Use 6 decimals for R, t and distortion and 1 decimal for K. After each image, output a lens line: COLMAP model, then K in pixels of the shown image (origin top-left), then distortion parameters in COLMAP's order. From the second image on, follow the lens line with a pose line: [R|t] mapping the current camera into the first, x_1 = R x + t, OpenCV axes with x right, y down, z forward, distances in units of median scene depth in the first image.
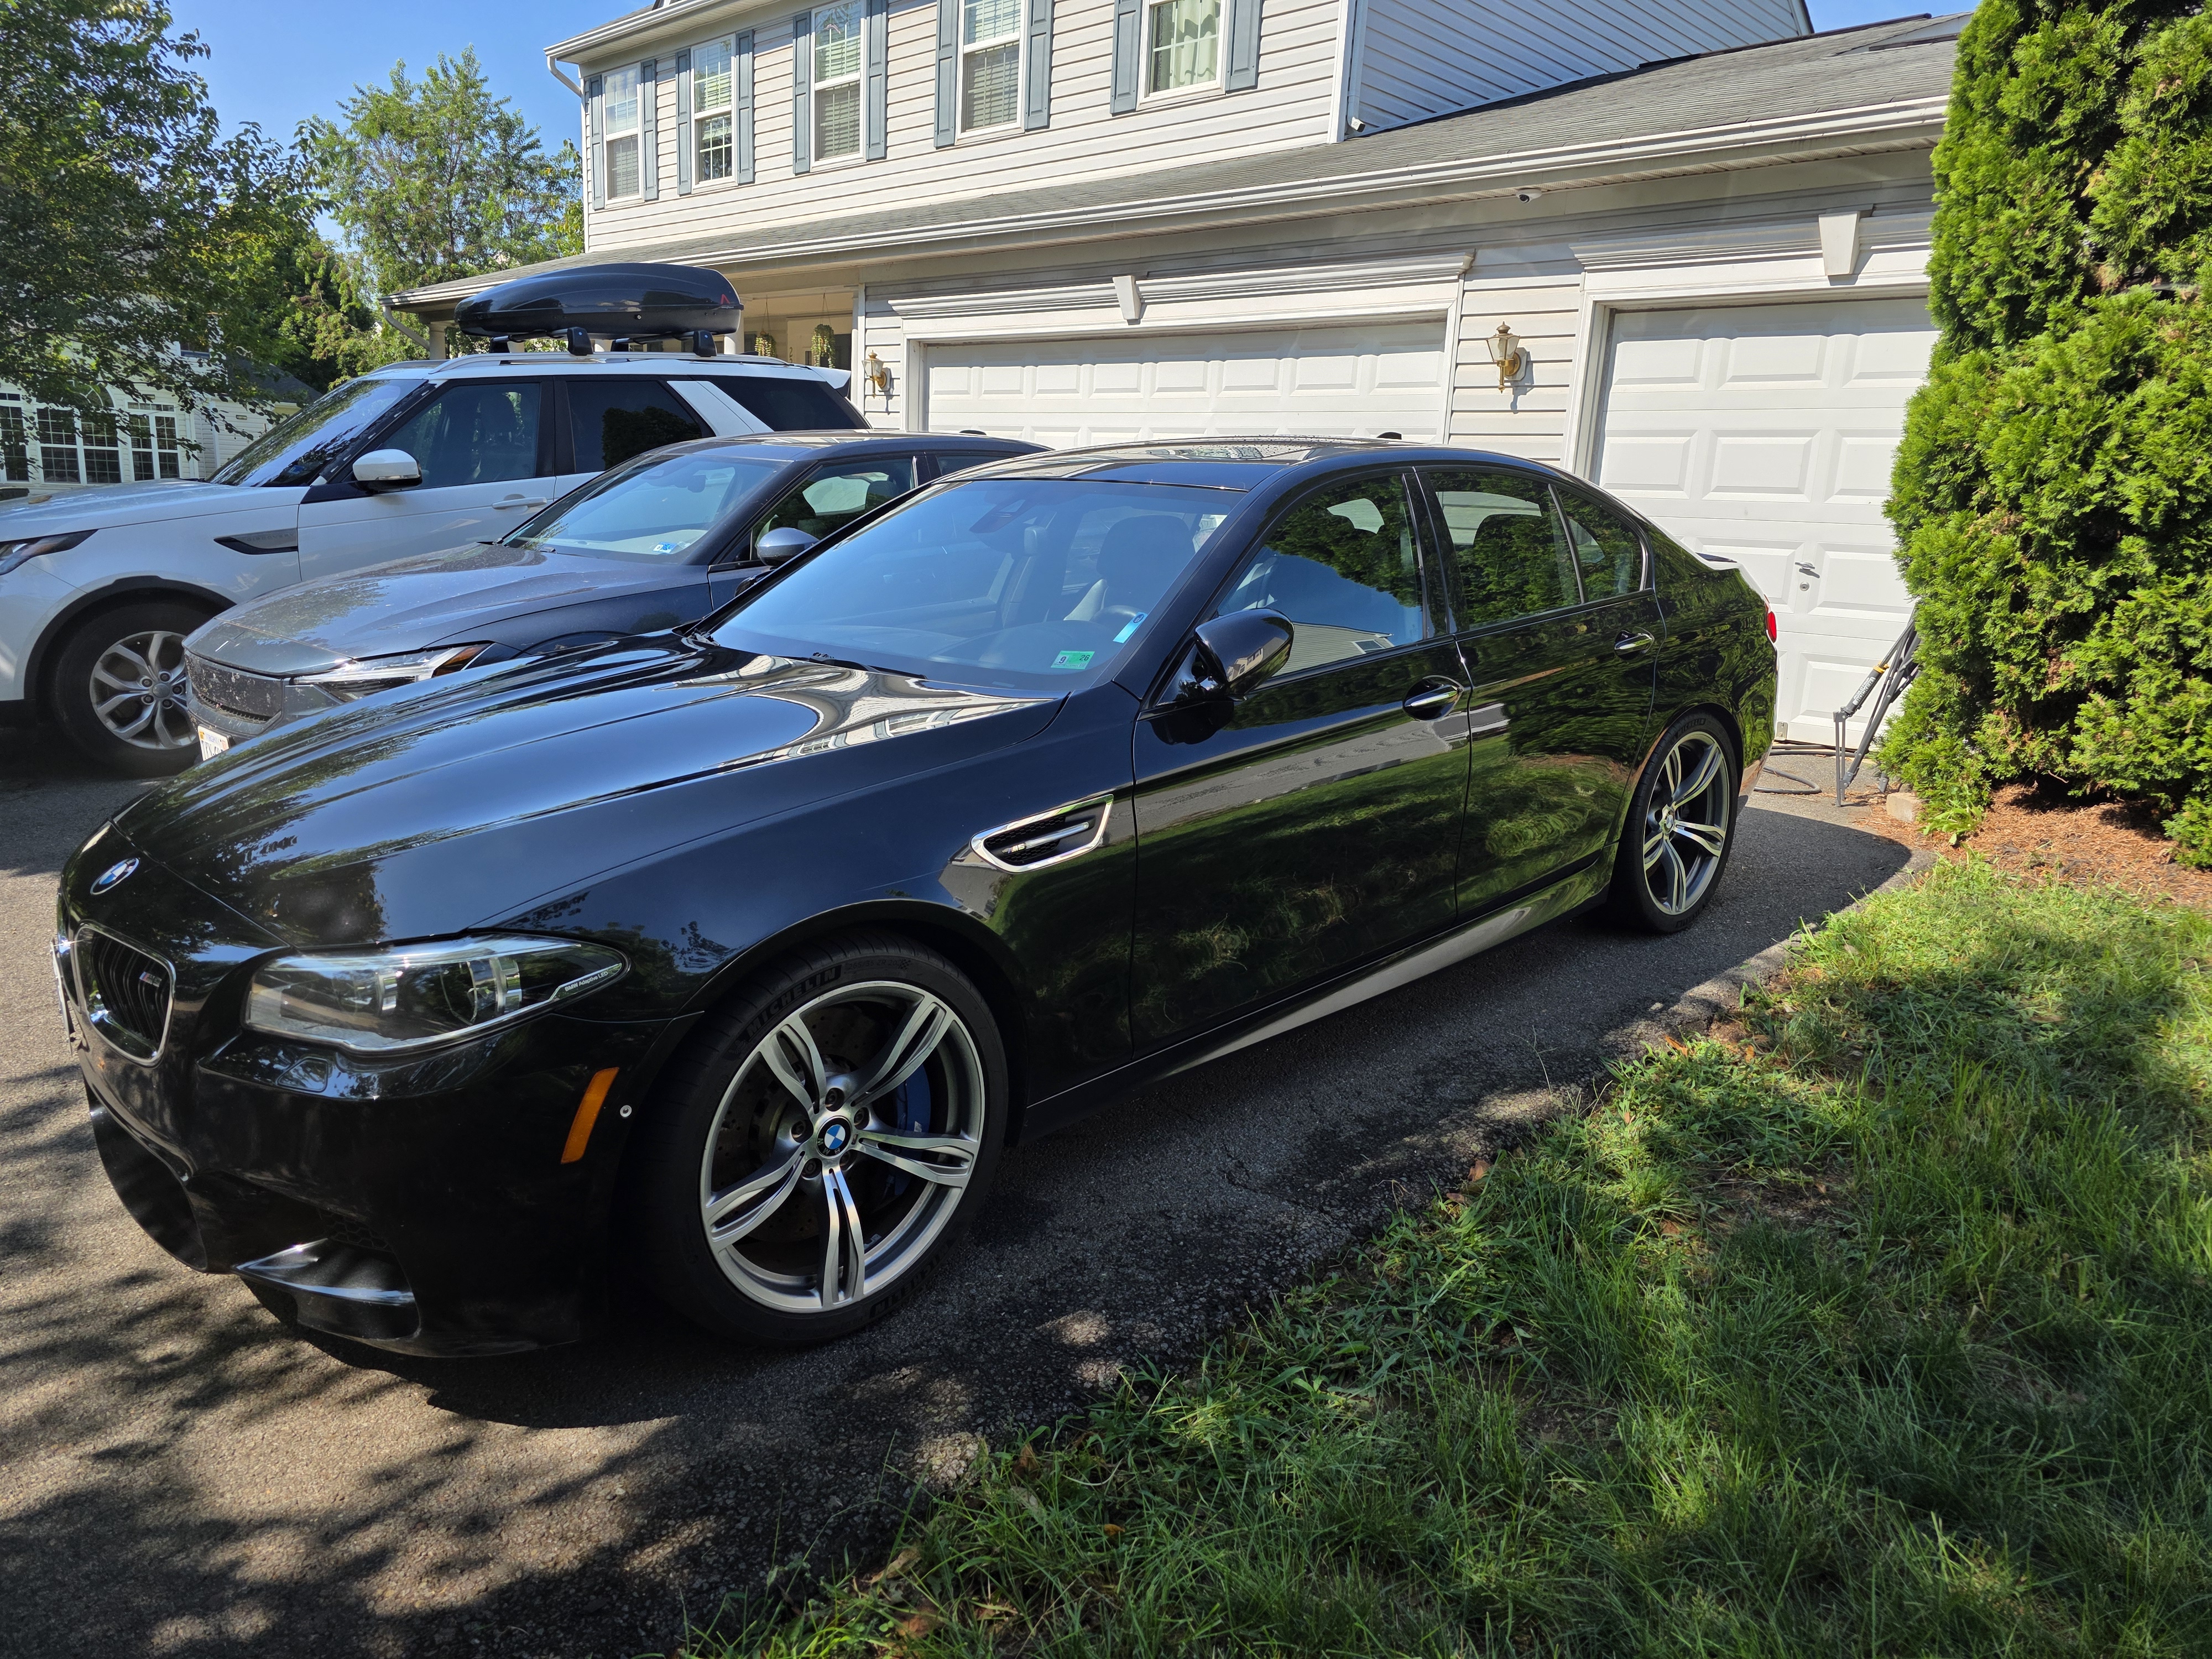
lens RADIAL K [[1490.0, 0, 1102.6], [0, 1490.0, 846.5], [0, 0, 1]] dist [0.041671, -0.037211]
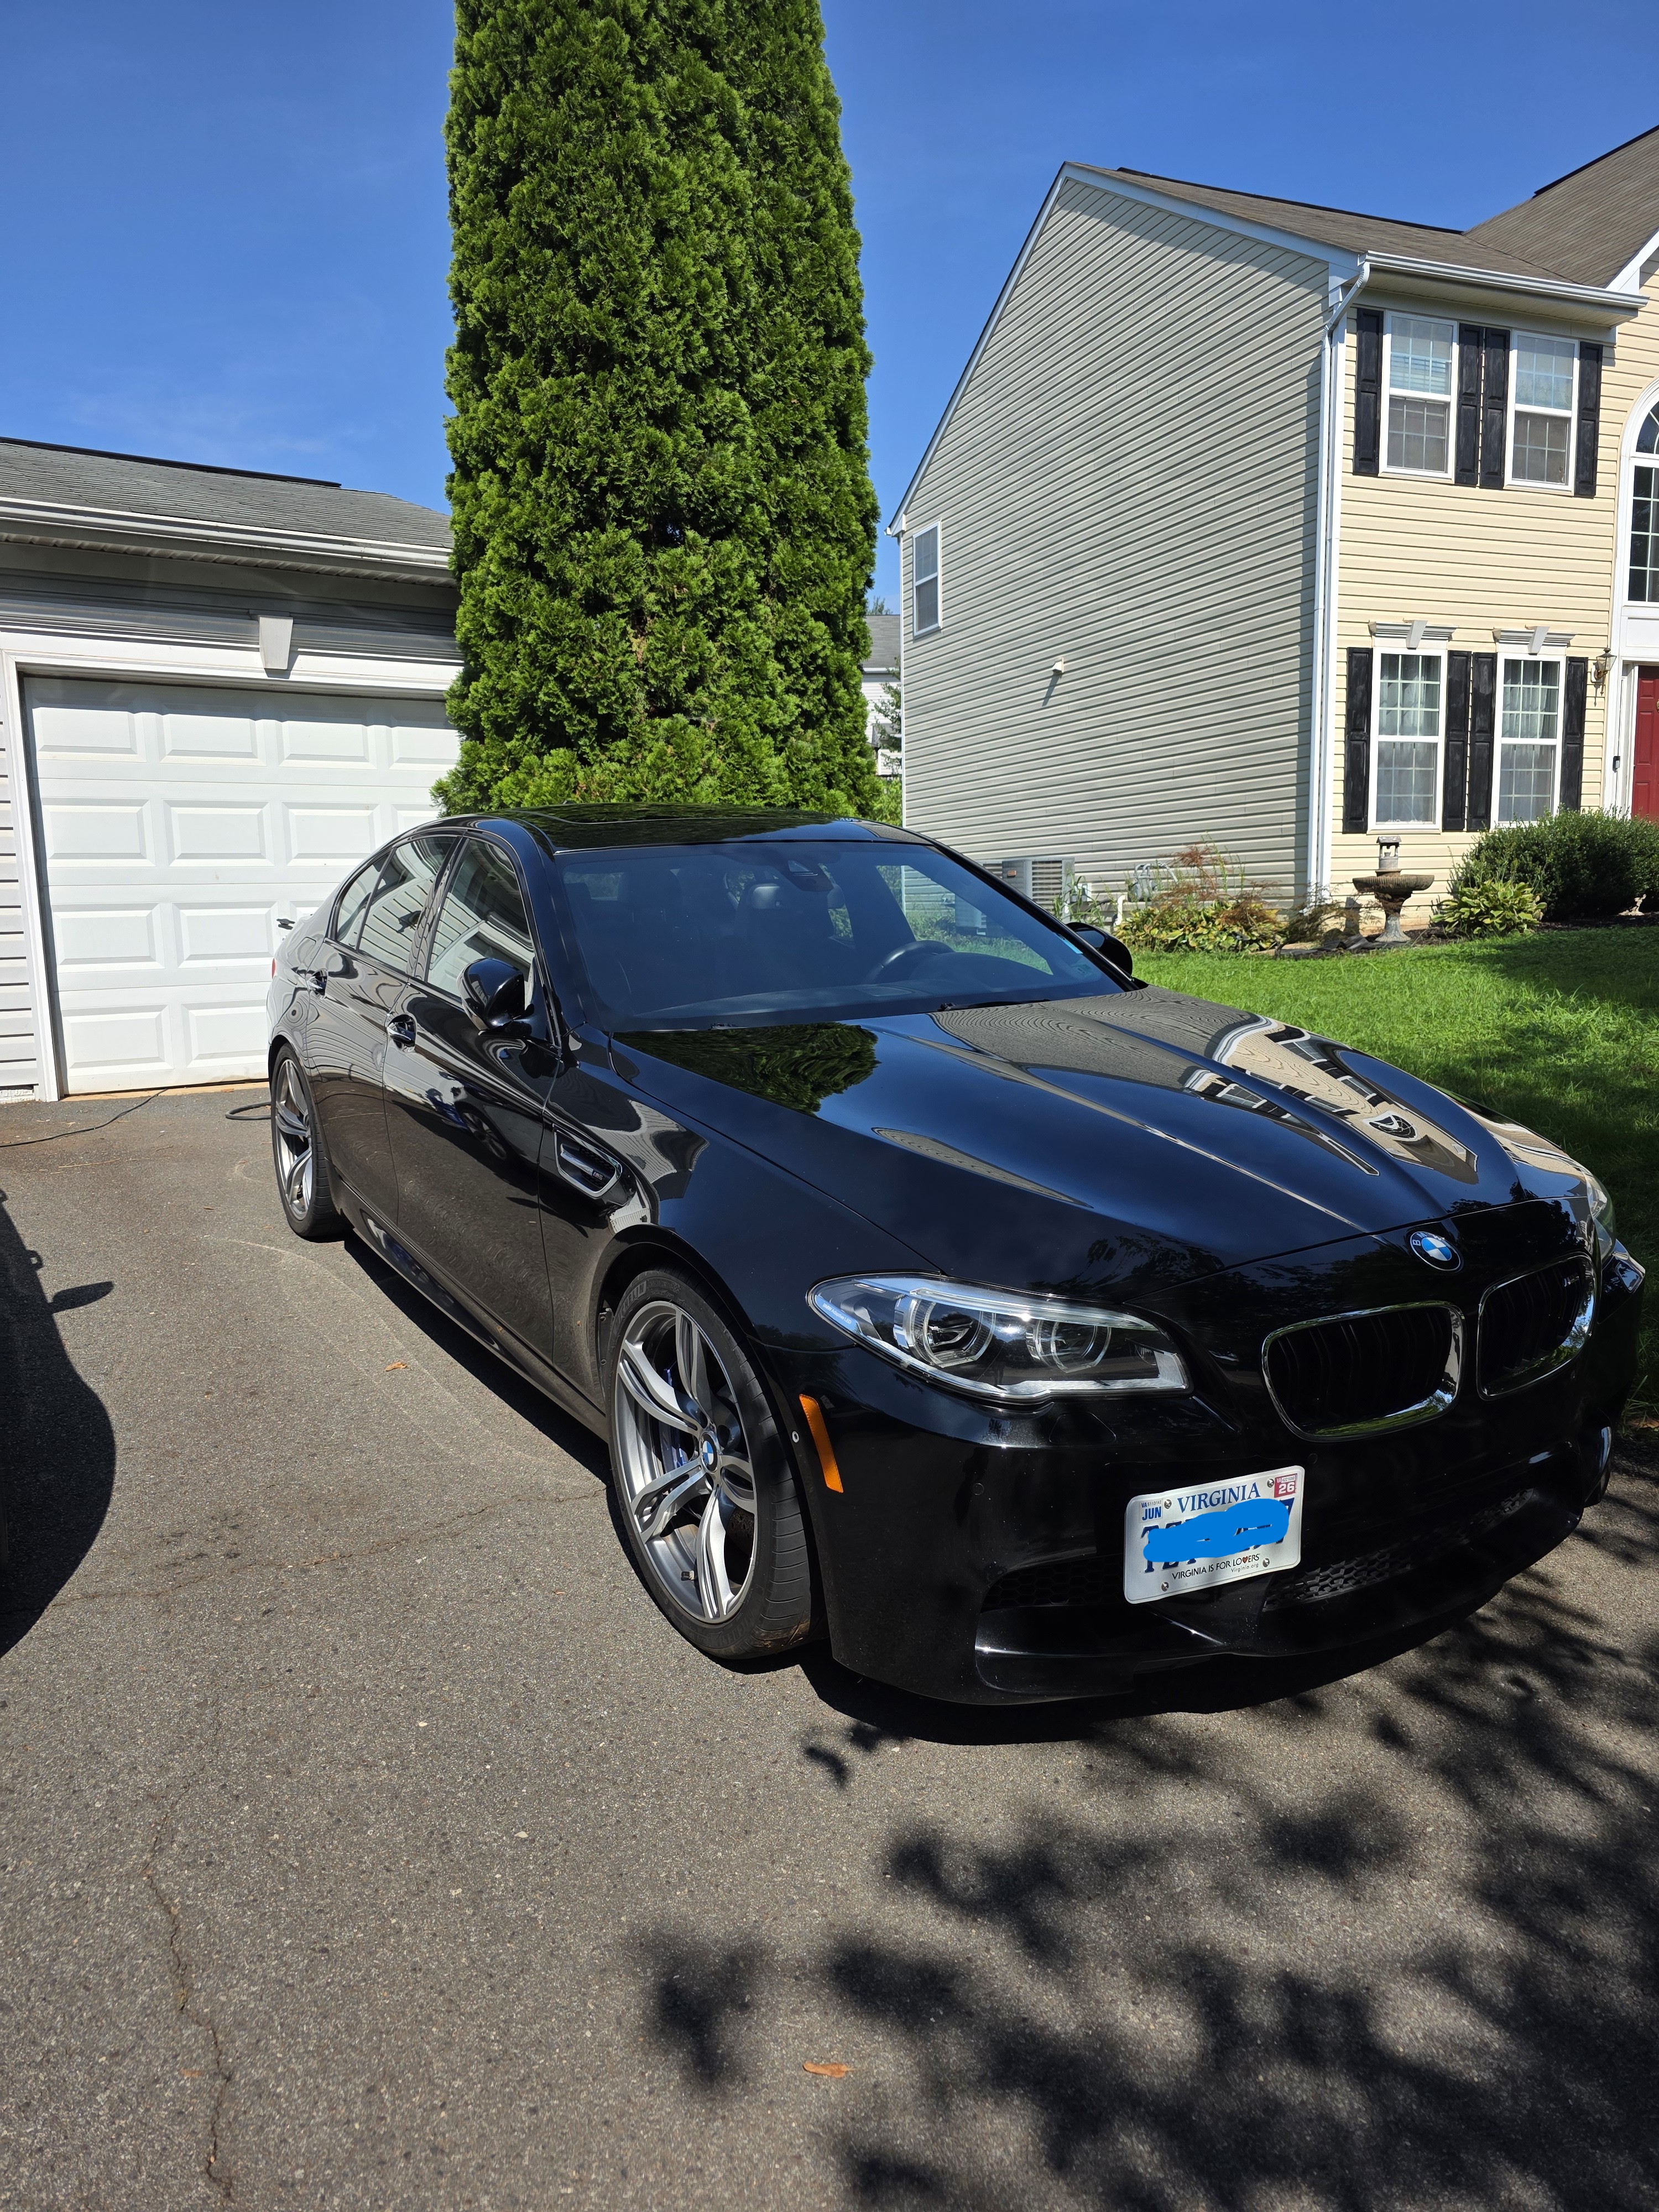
lens RADIAL K [[1490.0, 0, 829.5], [0, 1490.0, 1106.0], [0, 0, 1]] dist [0.041671, -0.037211]
pose [[0.213259, -0.182985, 0.959707, -0.551293], [0.252087, 0.959348, 0.126900, -0.096042], [-0.943914, 0.214867, 0.250717, 0.372970]]
